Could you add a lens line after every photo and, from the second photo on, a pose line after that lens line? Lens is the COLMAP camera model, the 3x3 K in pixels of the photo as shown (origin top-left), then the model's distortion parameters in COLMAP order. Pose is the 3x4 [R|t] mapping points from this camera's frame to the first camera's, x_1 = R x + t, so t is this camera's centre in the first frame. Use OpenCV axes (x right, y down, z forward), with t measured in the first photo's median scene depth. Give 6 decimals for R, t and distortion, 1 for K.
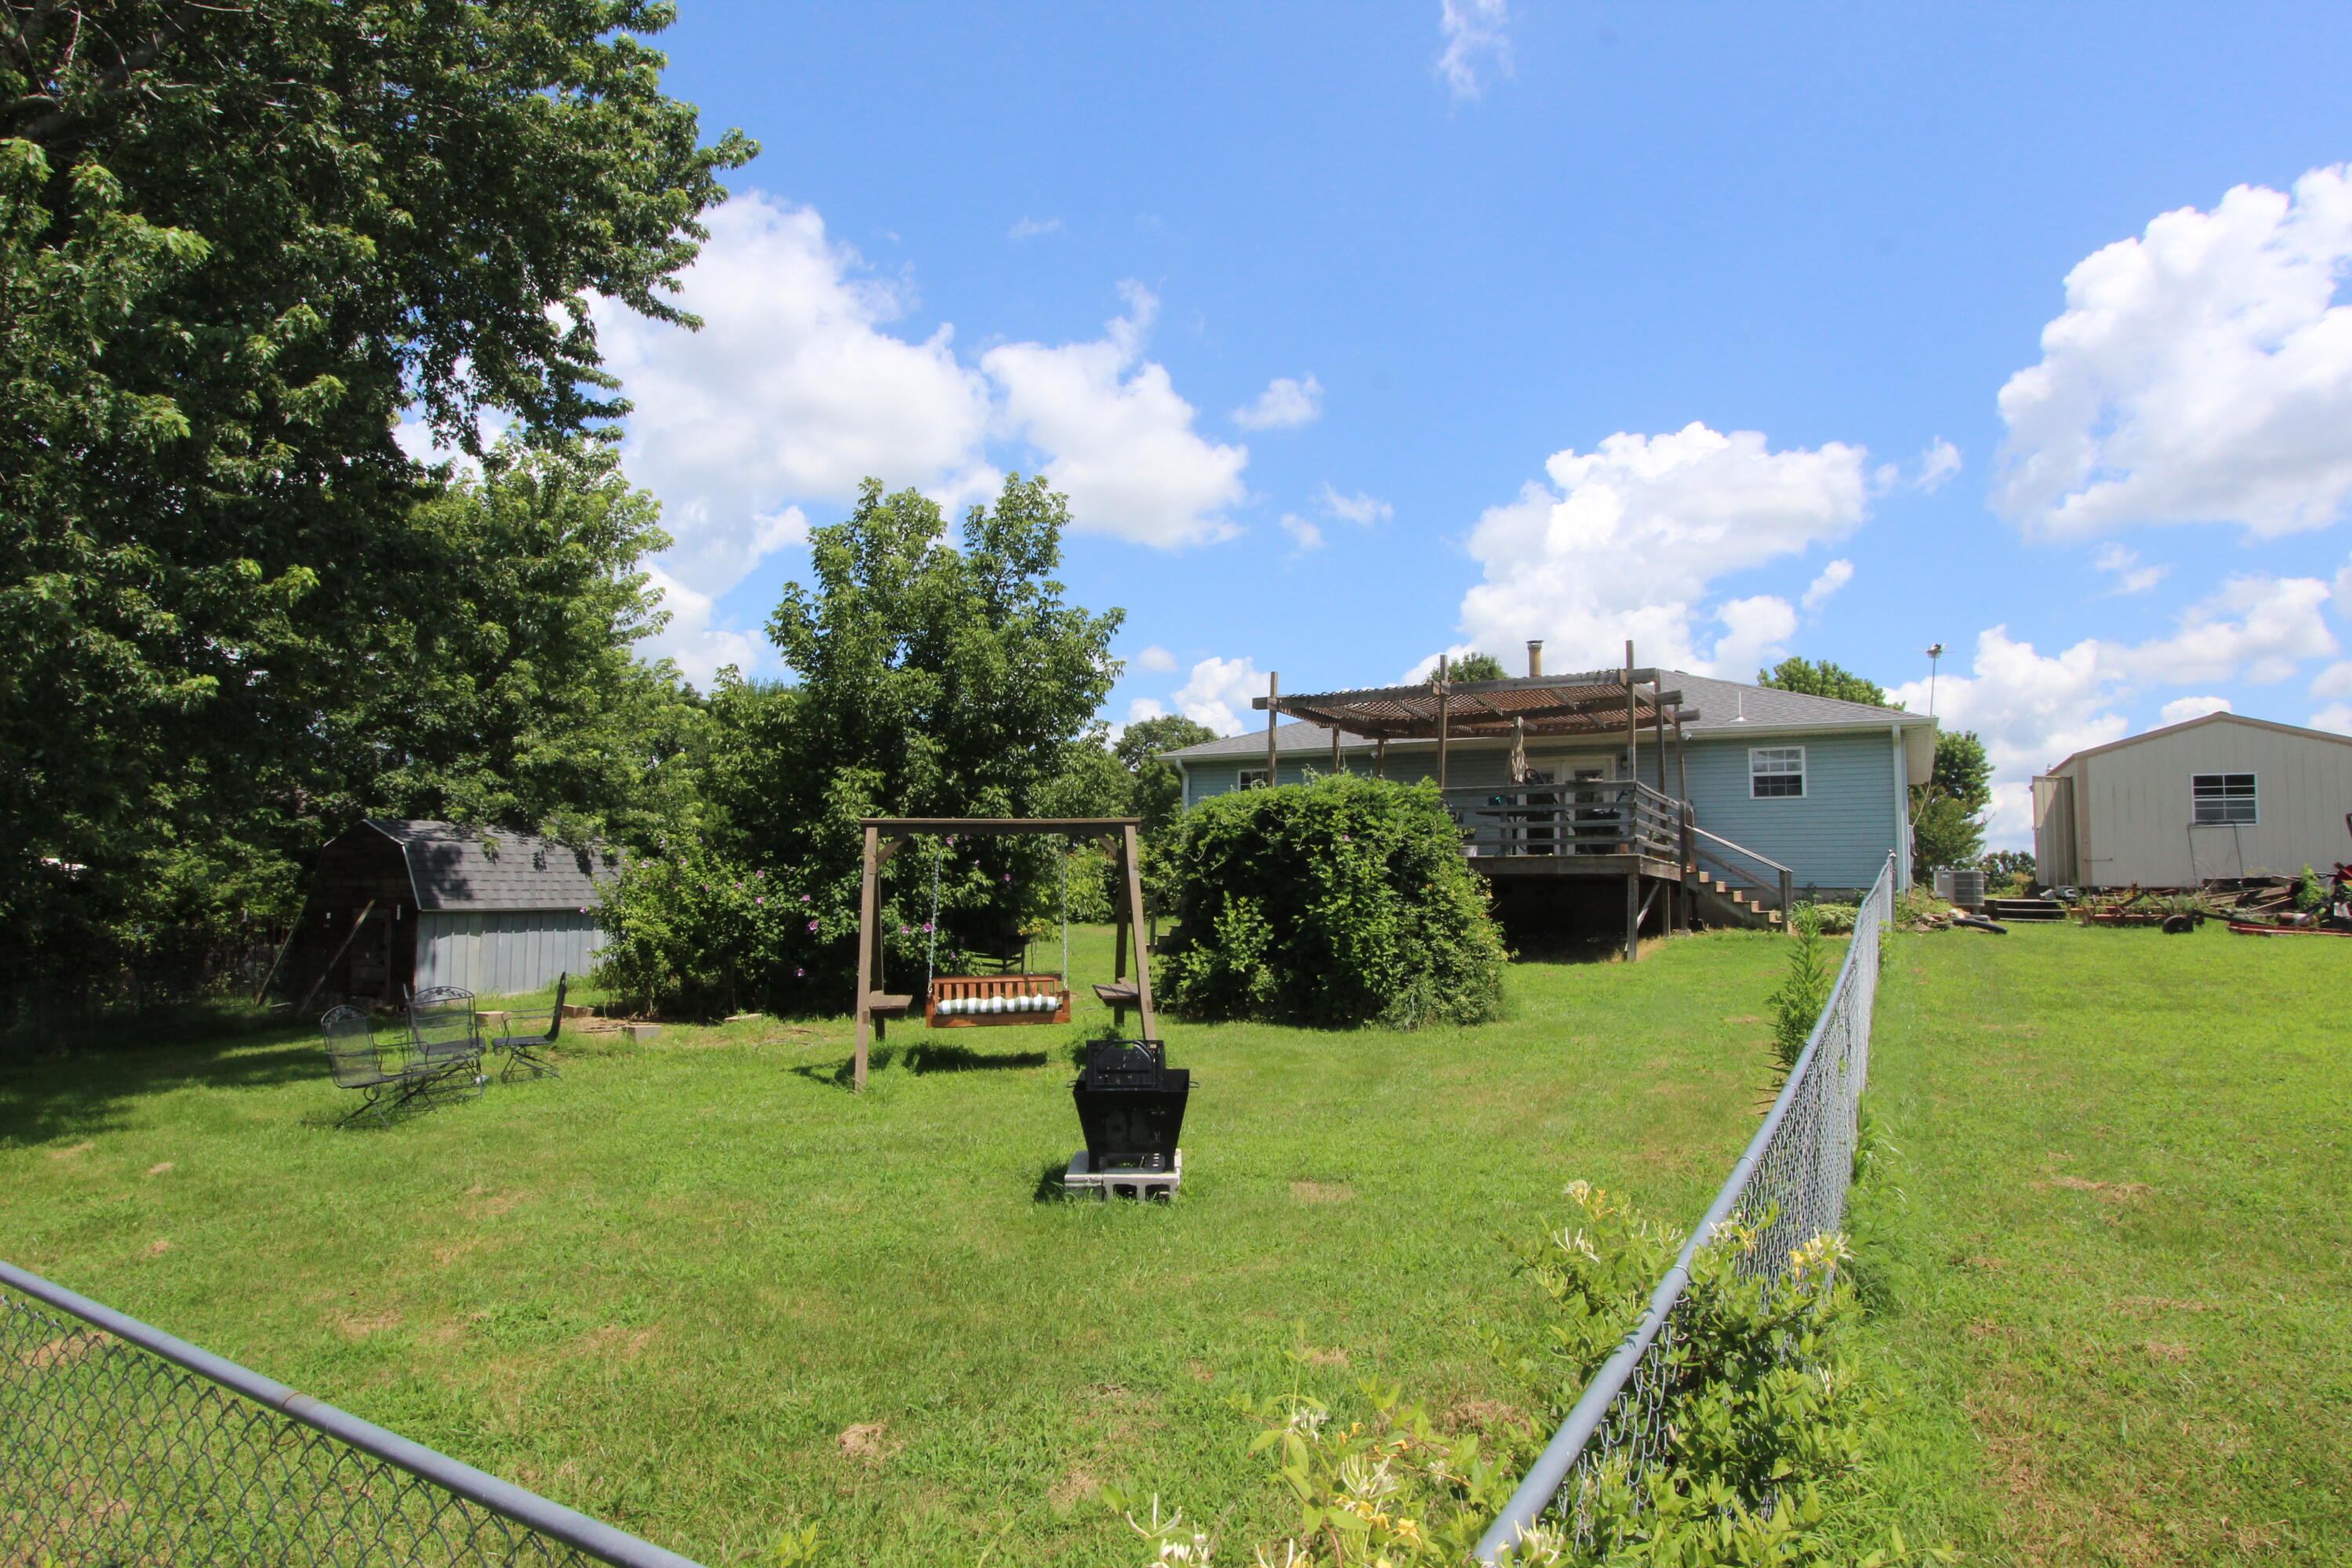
lens RADIAL K [[1284.5, 0, 1178.0], [0, 1284.5, 793.8], [0, 0, 1]] dist [-0.003517, -0.001348]
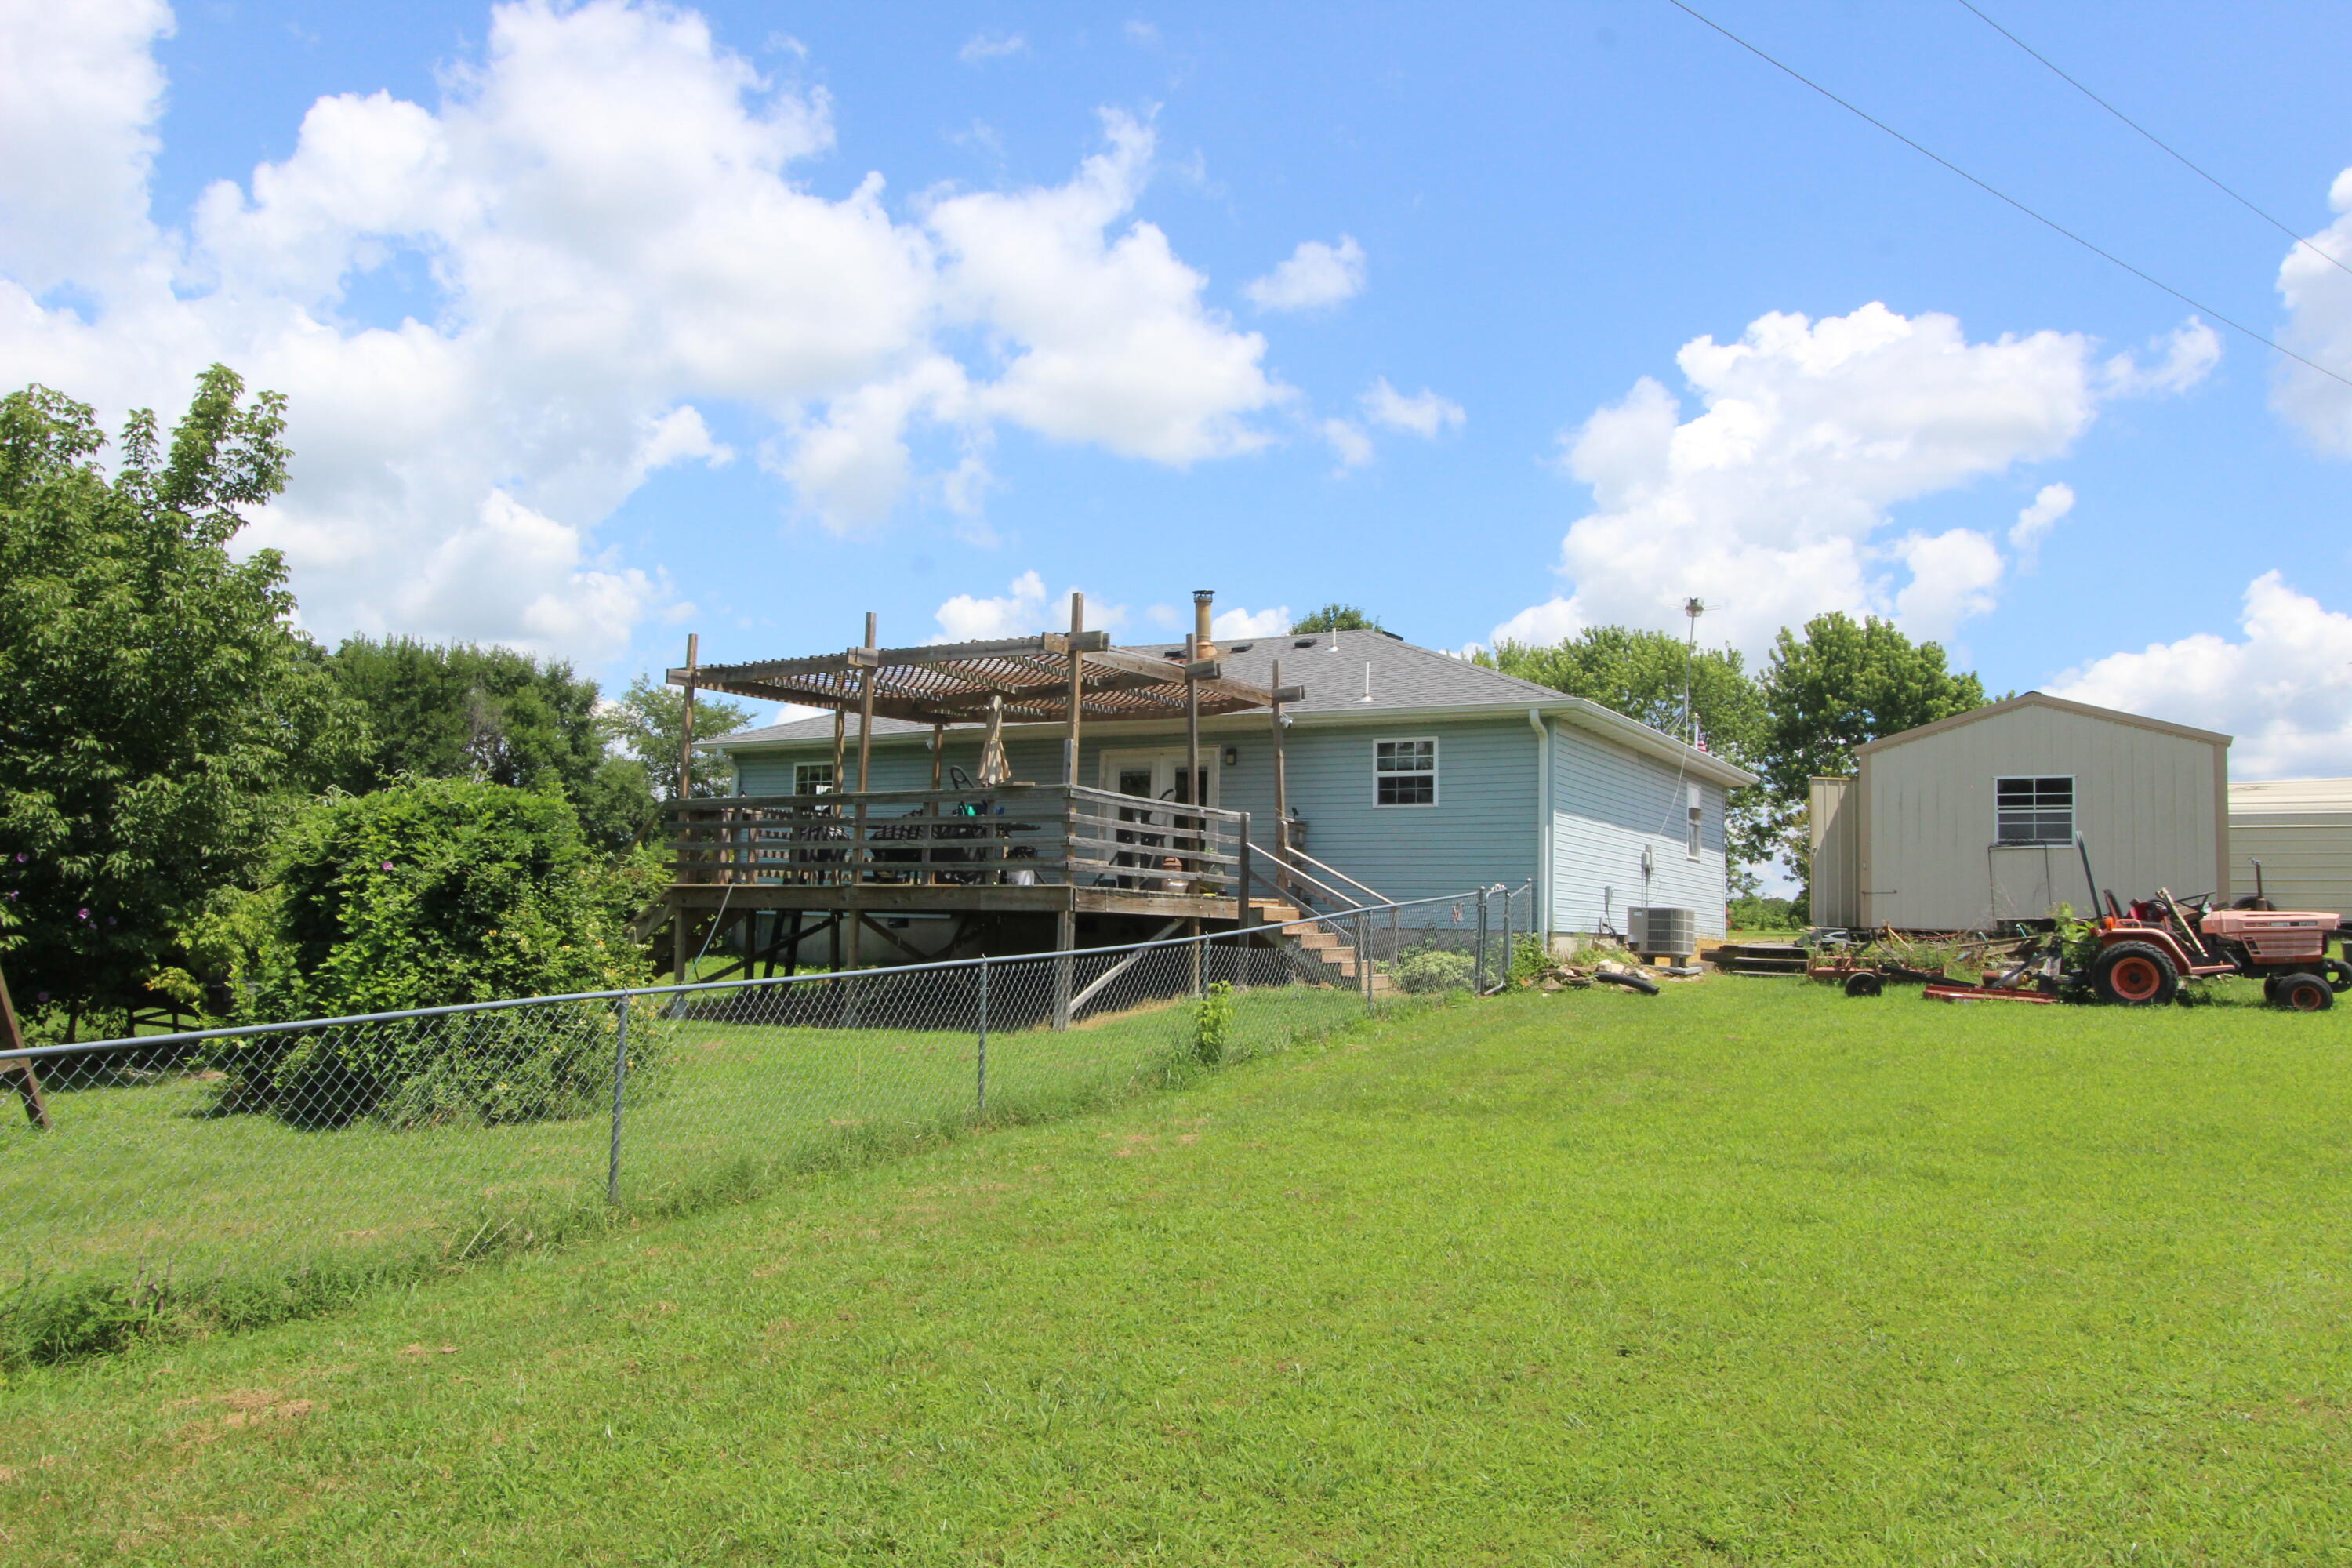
lens RADIAL K [[1697.1, 0, 1175.8], [0, 1697.1, 779.3], [0, 0, 1]] dist [-0.018905, 0.004359]
pose [[0.999931, 0.005105, -0.010533, 0.365225], [-0.005159, 0.999974, -0.005099, -0.007290], [0.010507, 0.005153, 0.999932, 0.026316]]
